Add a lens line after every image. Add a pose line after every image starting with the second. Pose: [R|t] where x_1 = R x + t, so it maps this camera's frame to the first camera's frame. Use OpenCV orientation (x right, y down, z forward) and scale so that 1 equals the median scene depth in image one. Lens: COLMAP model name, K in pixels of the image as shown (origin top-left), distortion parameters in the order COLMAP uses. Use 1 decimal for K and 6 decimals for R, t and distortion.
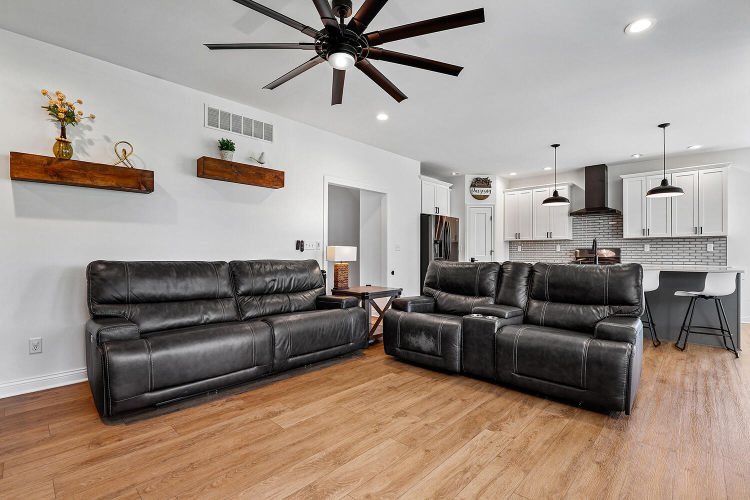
lens RADIAL K [[347.3, 0, 377.7], [0, 347.3, 252.8], [0, 0, 1]] dist [-0.027798, -0.000681]
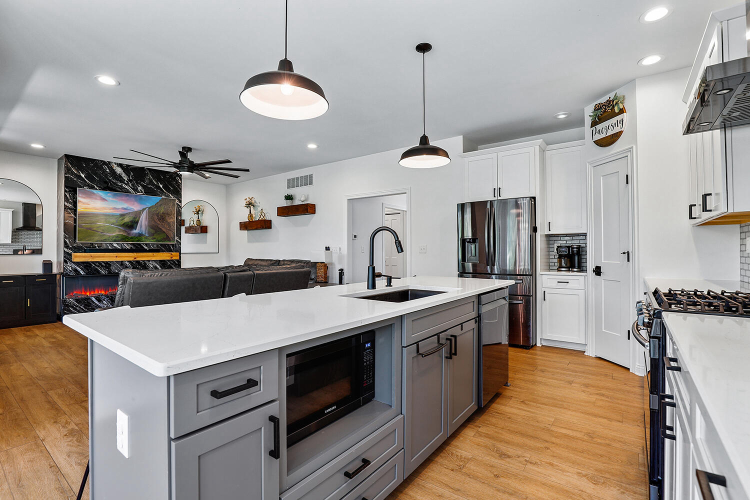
lens RADIAL K [[347.3, 0, 375.4], [0, 347.3, 251.3], [0, 0, 1]] dist [-0.027798, -0.000681]
pose [[0.121507, -0.010691, -0.992533, 1.290042], [-0.000305, 0.999942, -0.010808, -0.003420], [0.992590, 0.001616, 0.121497, 1.101608]]
